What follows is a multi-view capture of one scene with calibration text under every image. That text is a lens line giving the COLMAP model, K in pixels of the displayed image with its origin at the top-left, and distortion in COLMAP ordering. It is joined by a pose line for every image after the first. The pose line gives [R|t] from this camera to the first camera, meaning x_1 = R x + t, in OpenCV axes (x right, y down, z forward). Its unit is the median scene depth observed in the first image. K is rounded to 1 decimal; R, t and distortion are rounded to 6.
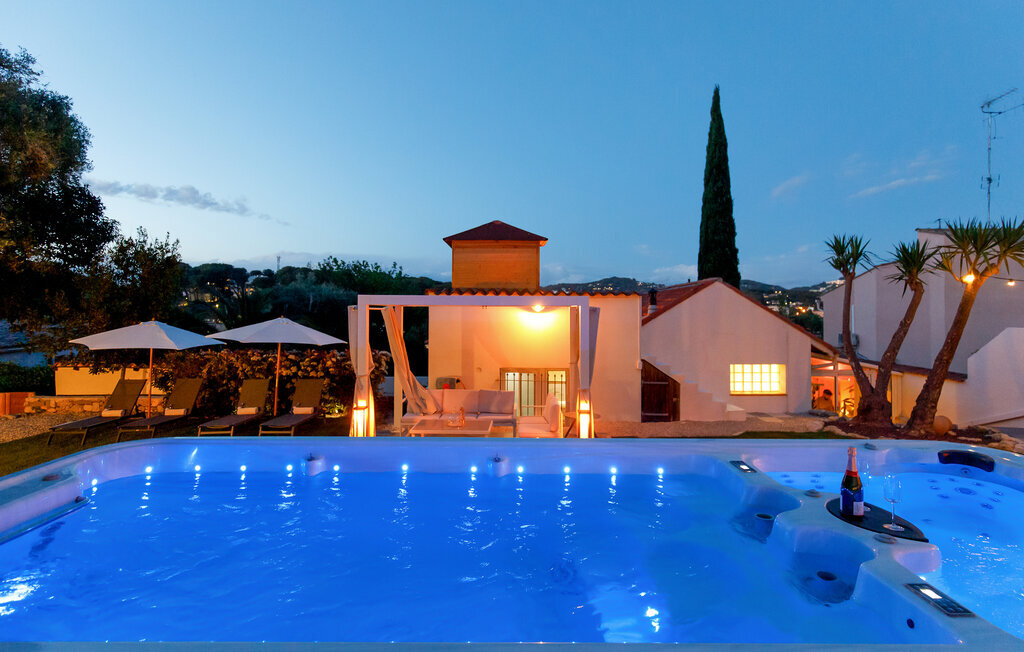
lens RADIAL K [[511.2, 0, 512.9], [0, 511.2, 315.8], [0, 0, 1]] dist [0.005361, 0.000256]
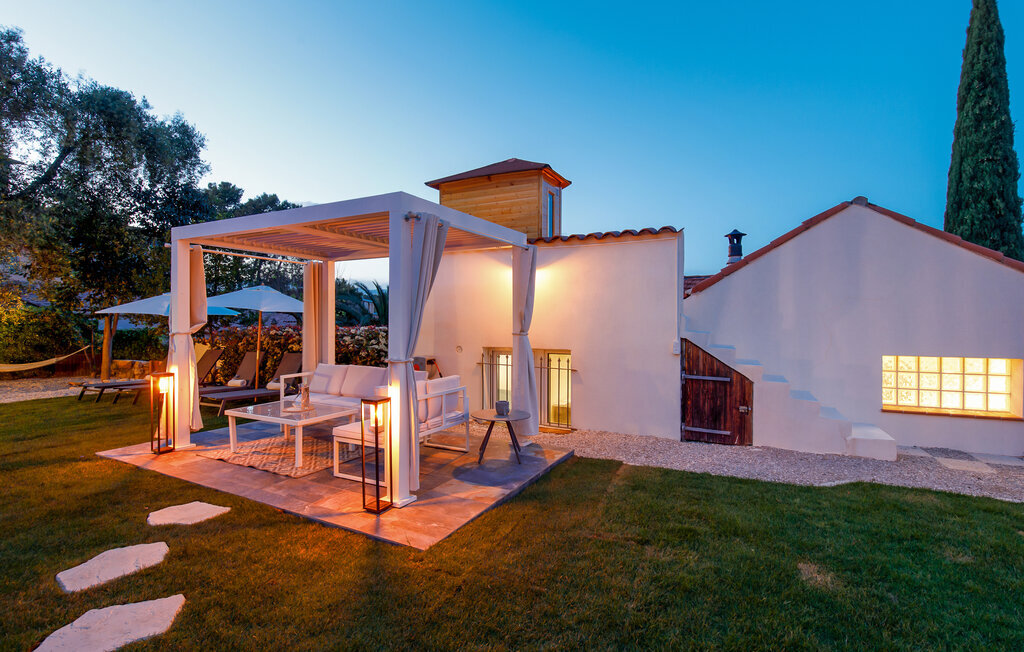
lens RADIAL K [[480.4, 0, 510.3], [0, 480.4, 334.3], [0, 0, 1]] dist [0.001316, 0.000652]
pose [[0.895451, 0.013024, -0.444969, 0.298291], [-0.003130, 0.999731, 0.022964, 0.063104], [0.445149, -0.019170, 0.895251, 0.368511]]
